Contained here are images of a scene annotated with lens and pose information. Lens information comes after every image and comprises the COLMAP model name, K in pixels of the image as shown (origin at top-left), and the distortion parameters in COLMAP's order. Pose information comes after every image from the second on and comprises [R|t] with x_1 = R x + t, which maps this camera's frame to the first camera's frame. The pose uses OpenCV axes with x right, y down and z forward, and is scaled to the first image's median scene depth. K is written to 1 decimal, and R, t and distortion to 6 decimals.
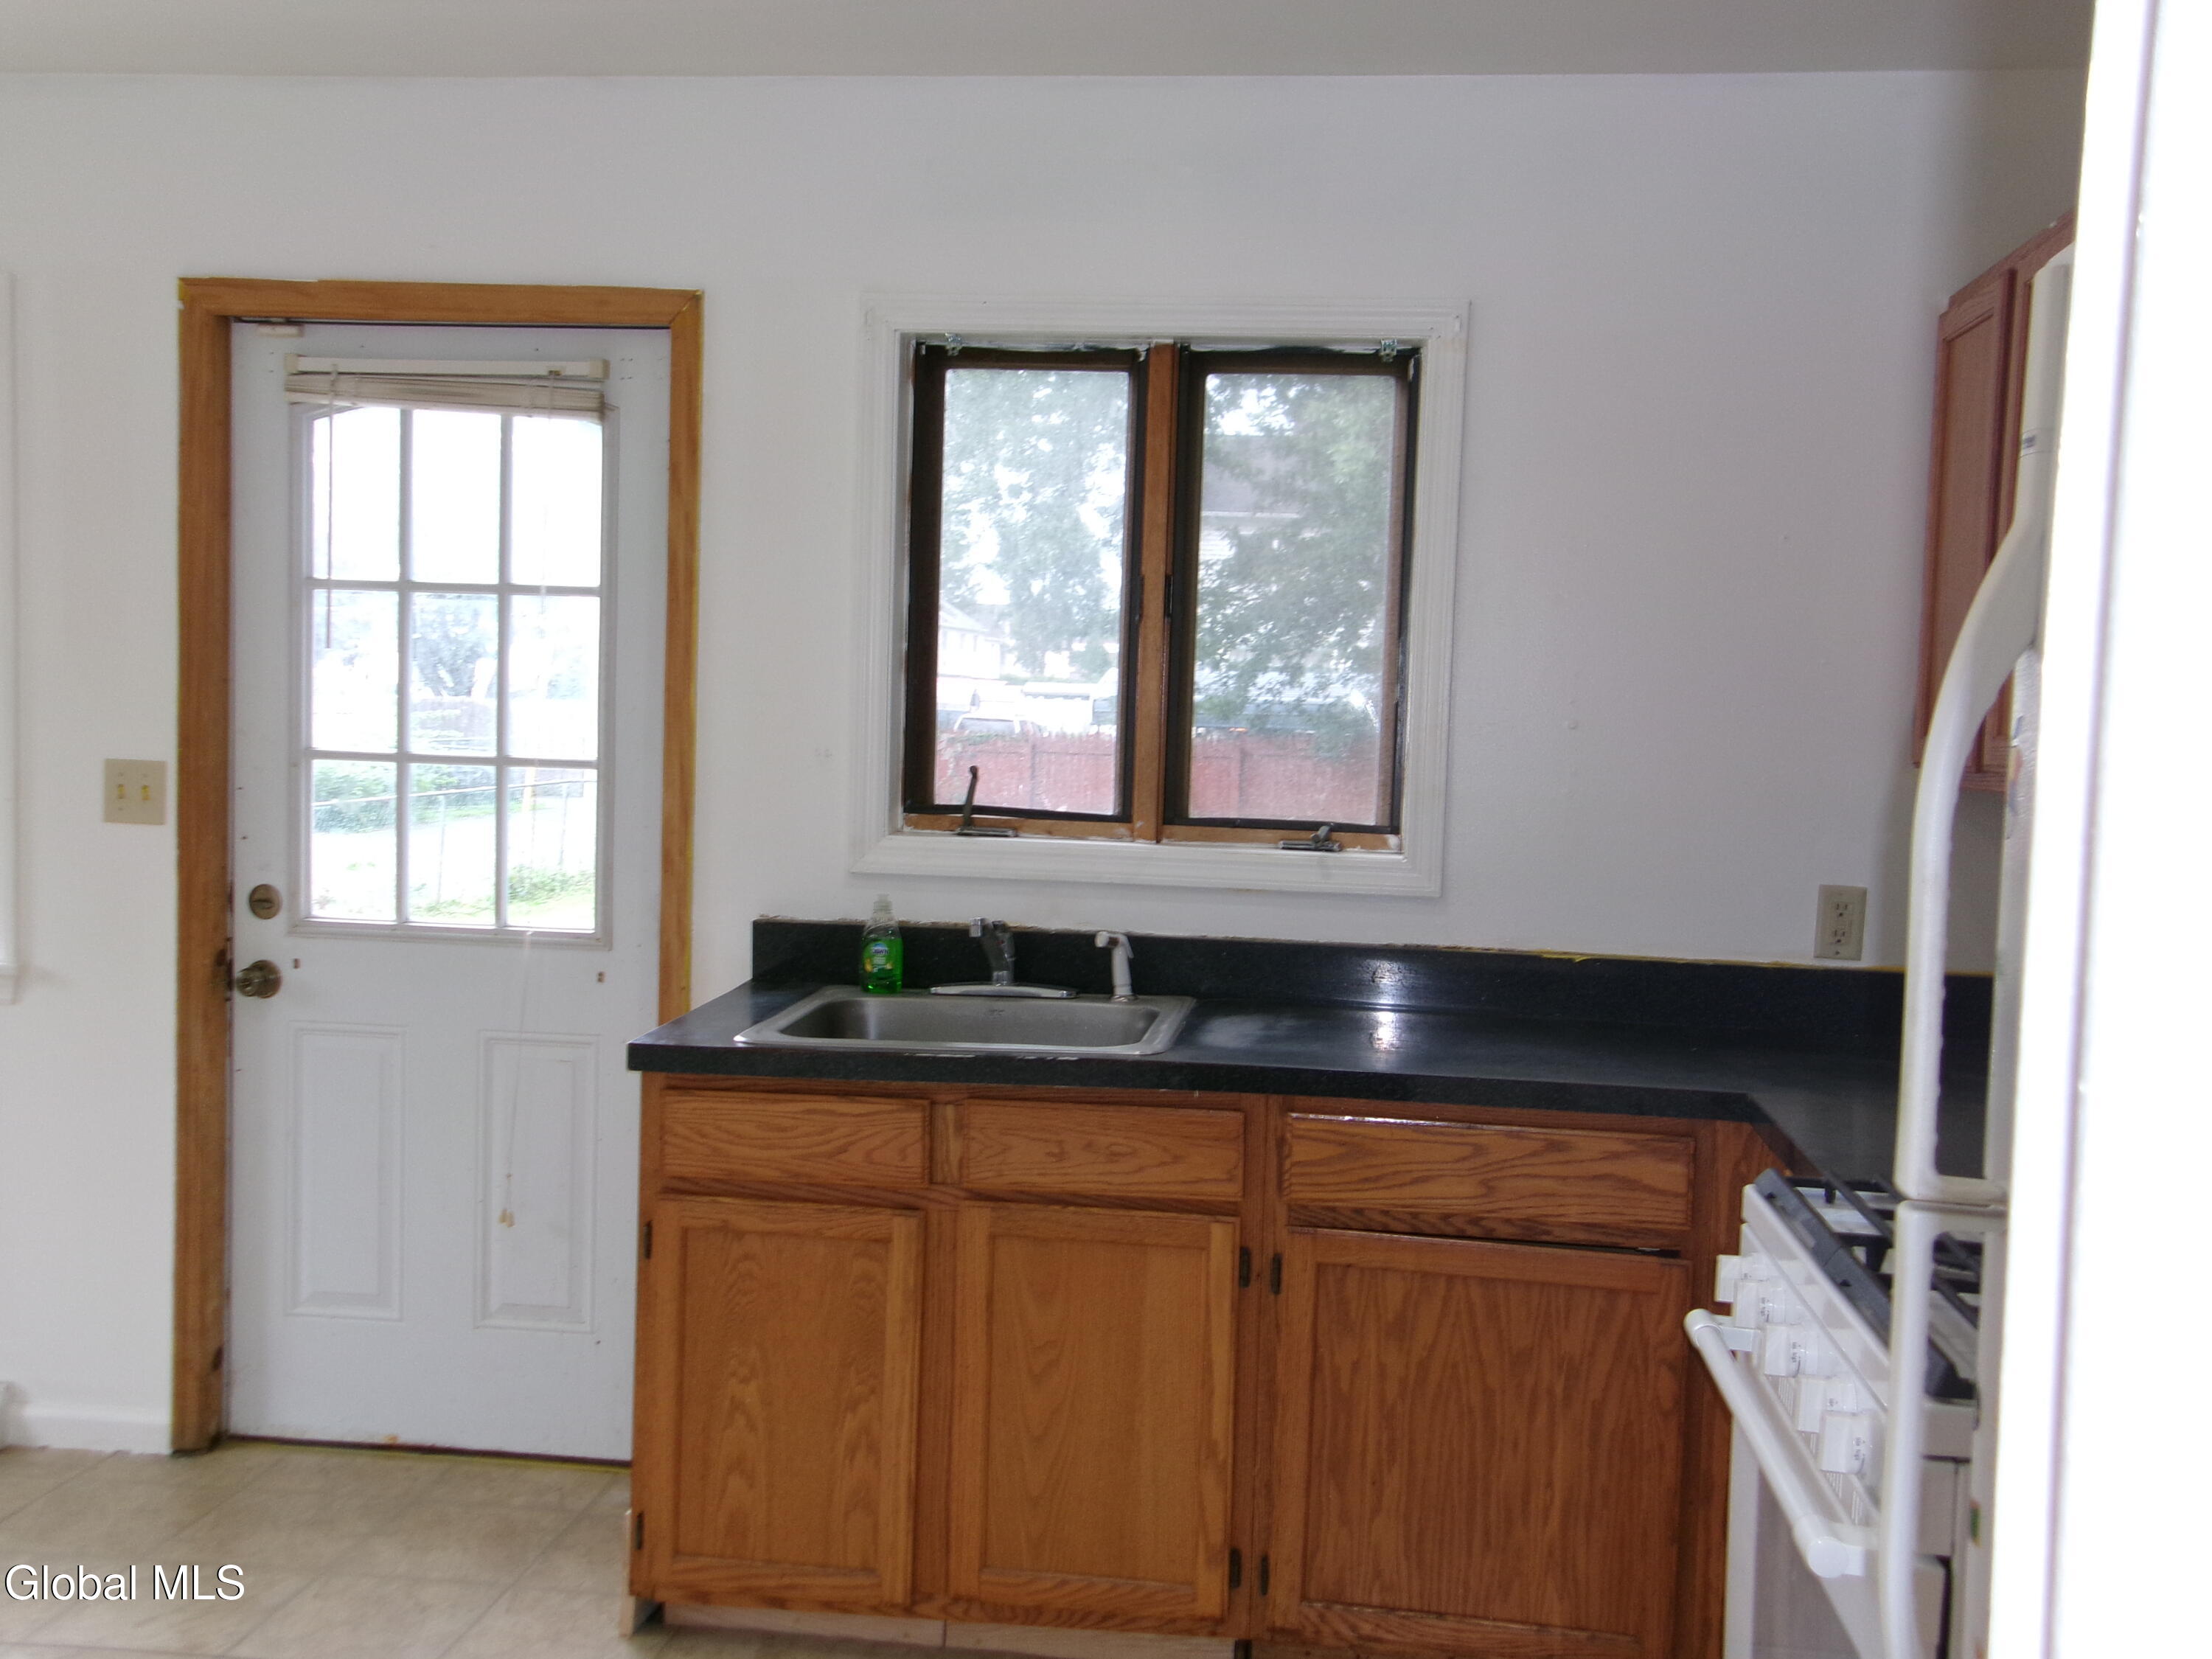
lens RADIAL K [[2130.1, 0, 1106.0], [0, 2130.1, 829.5], [0, 0, 1]] dist [0.045649, -0.024658]
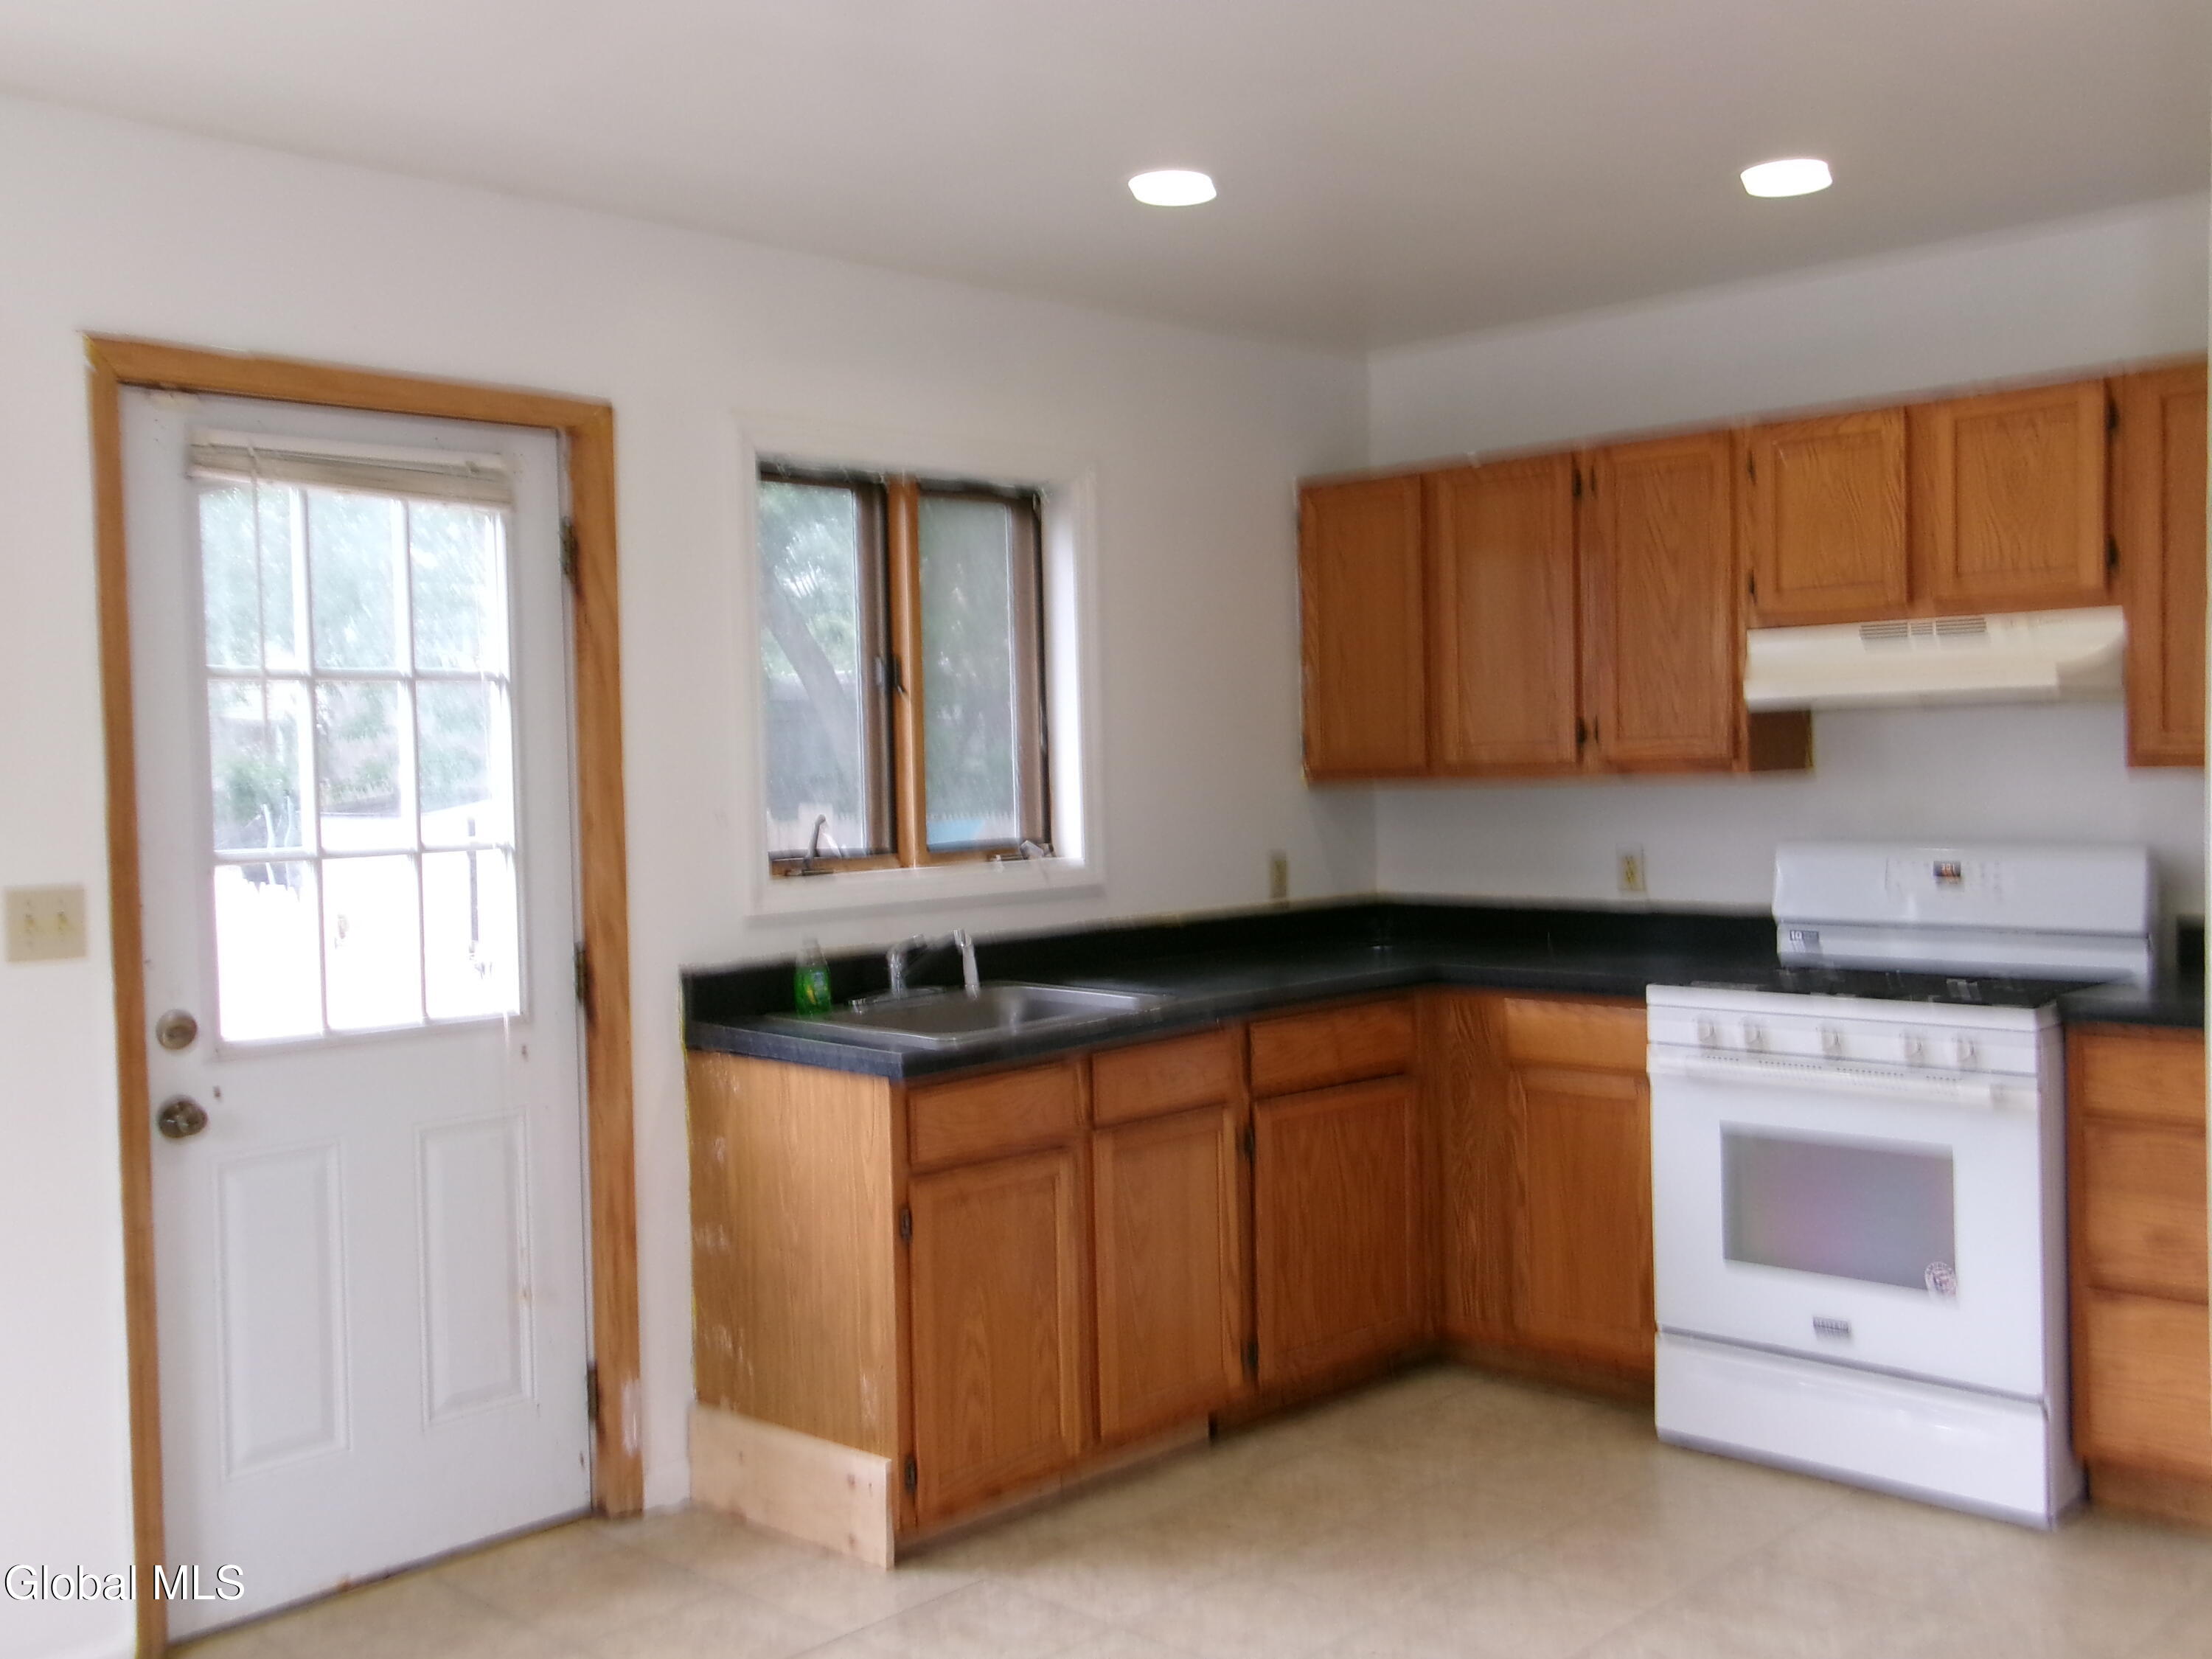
lens RADIAL K [[2167.2, 0, 1106.0], [0, 2167.2, 829.5], [0, 0, 1]] dist [0.048508, -0.006748]
pose [[0.592944, -0.076162, 0.801634, -0.916737], [0.087467, 0.995718, 0.029905, -0.045162], [-0.800479, 0.052385, 0.597067, 0.145985]]
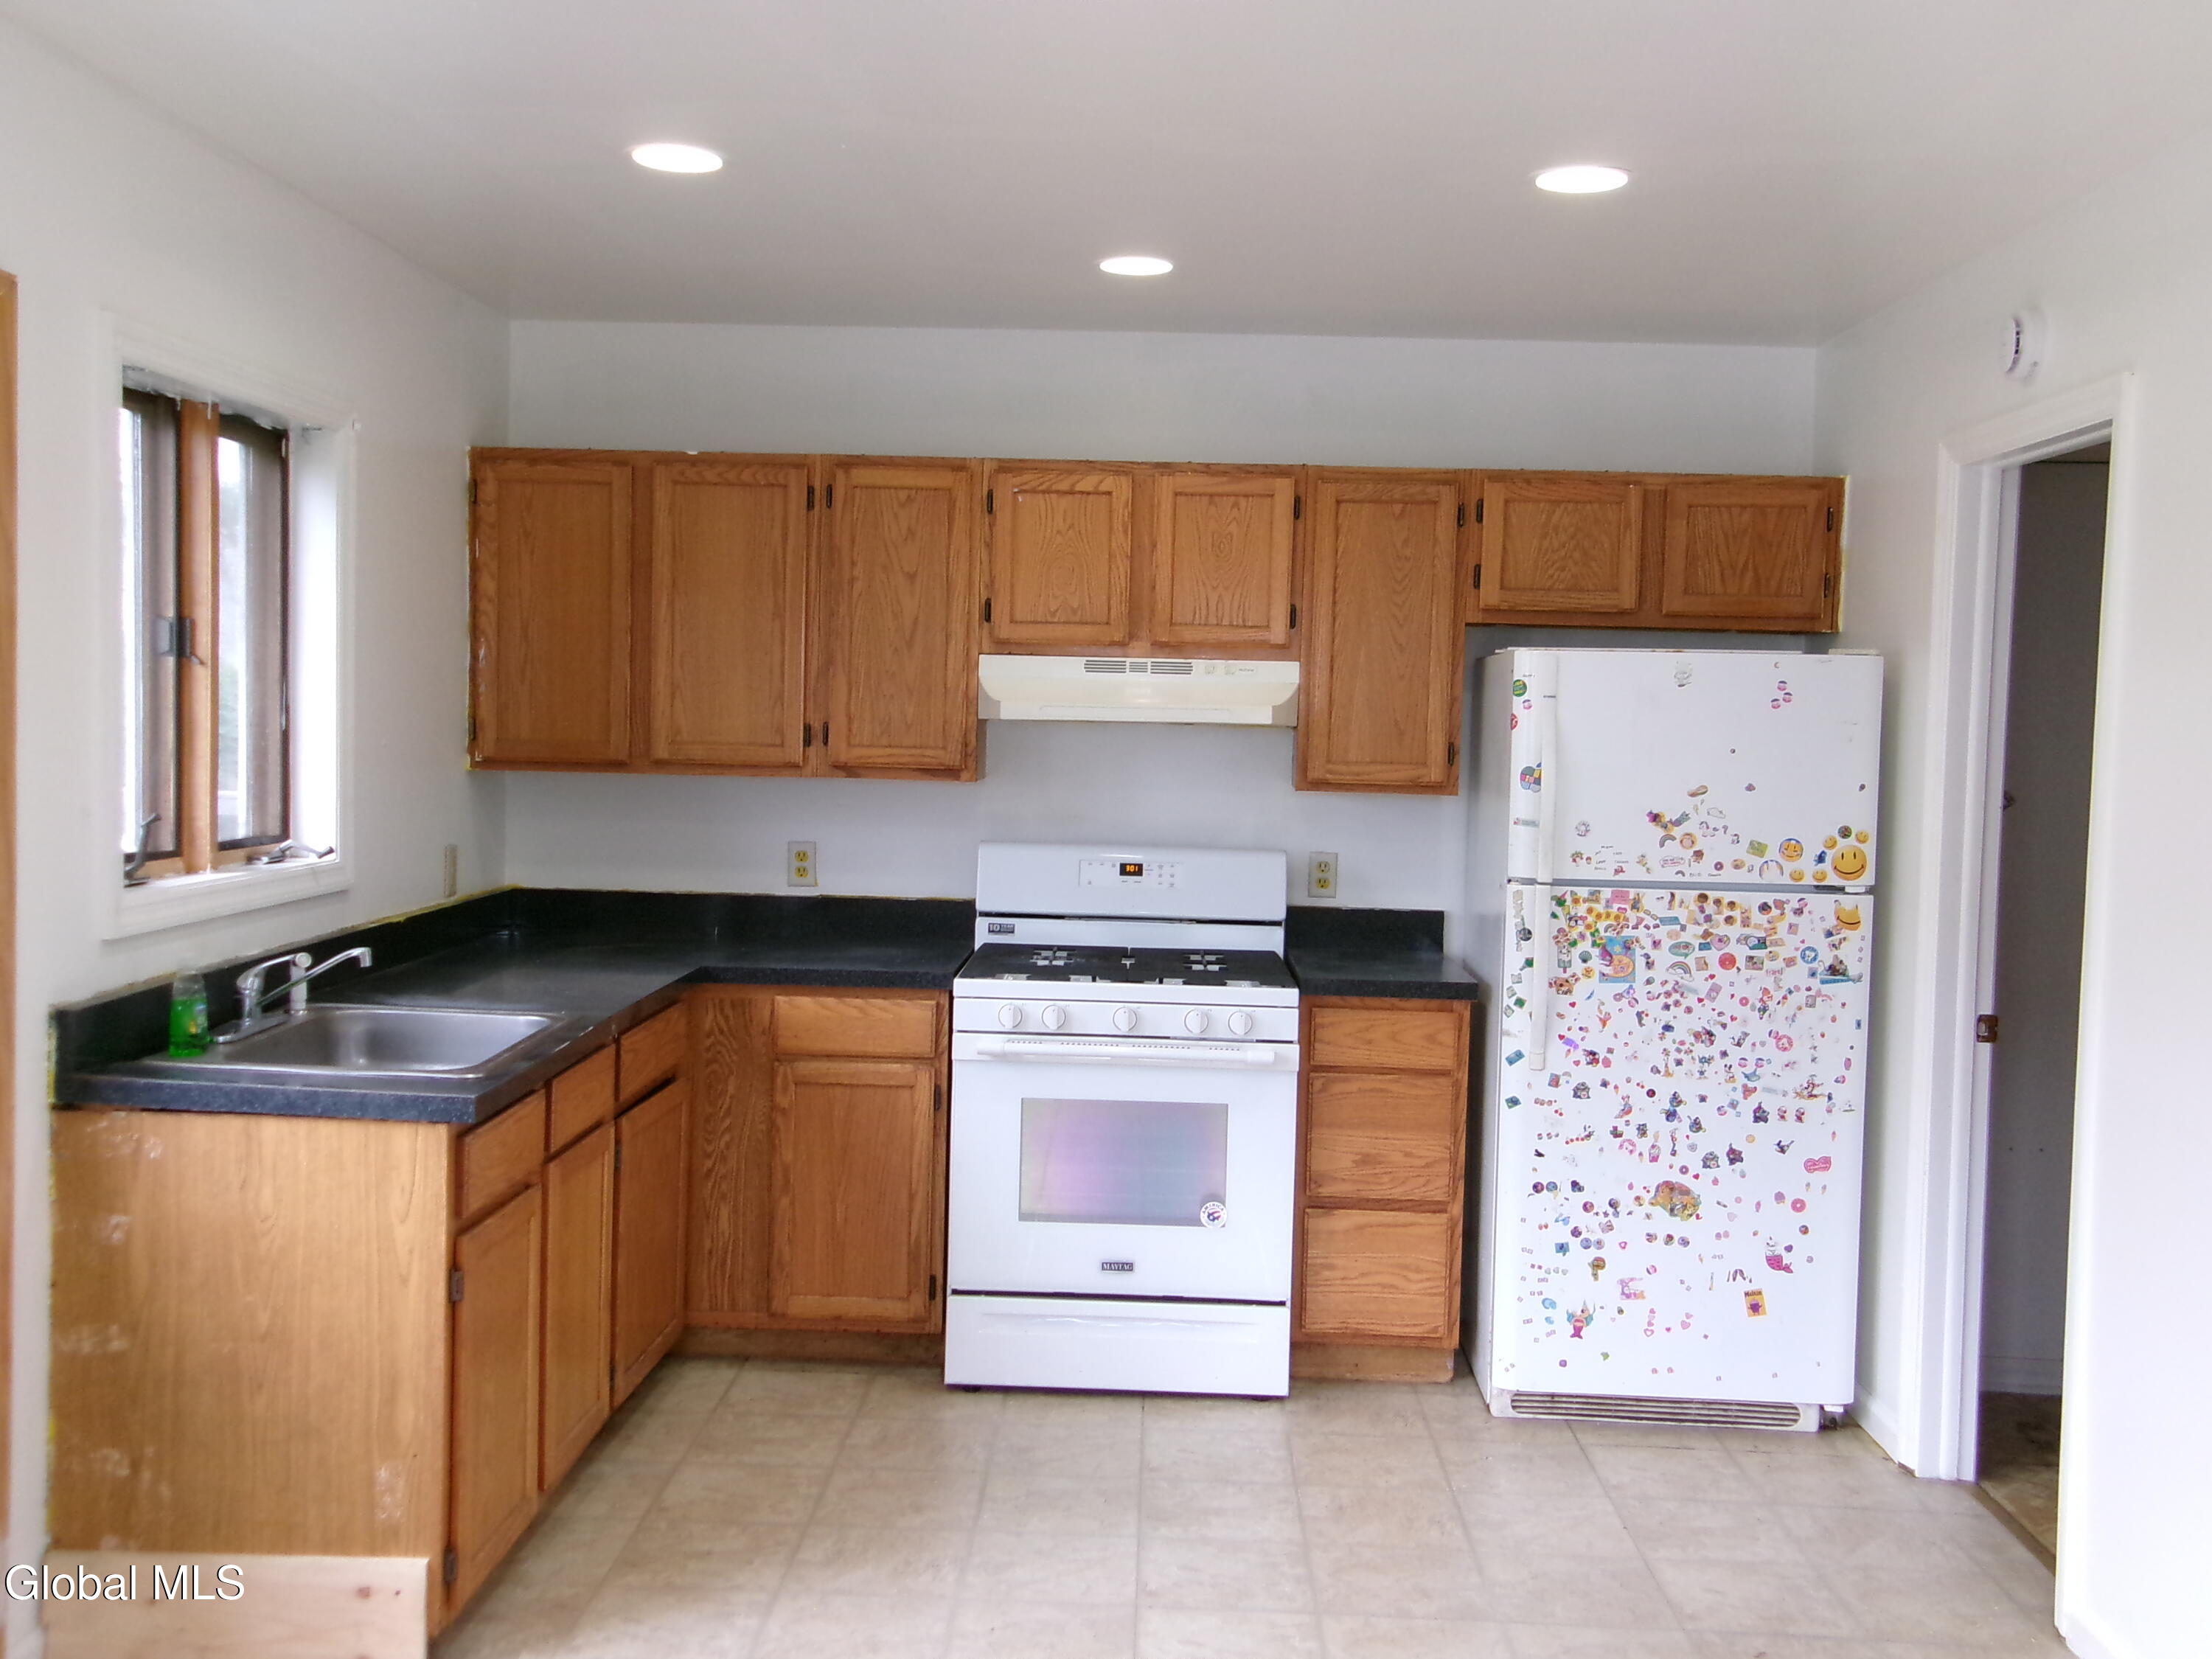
lens RADIAL K [[2222.7, 0, 1106.0], [0, 2222.7, 829.5], [0, 0, 1]] dist [0.134817, -0.275822]
pose [[-0.111275, -0.092081, 0.989514, -1.106024], [0.024466, 0.995142, 0.095356, -0.108886], [-0.993488, 0.034820, -0.108482, 0.664924]]
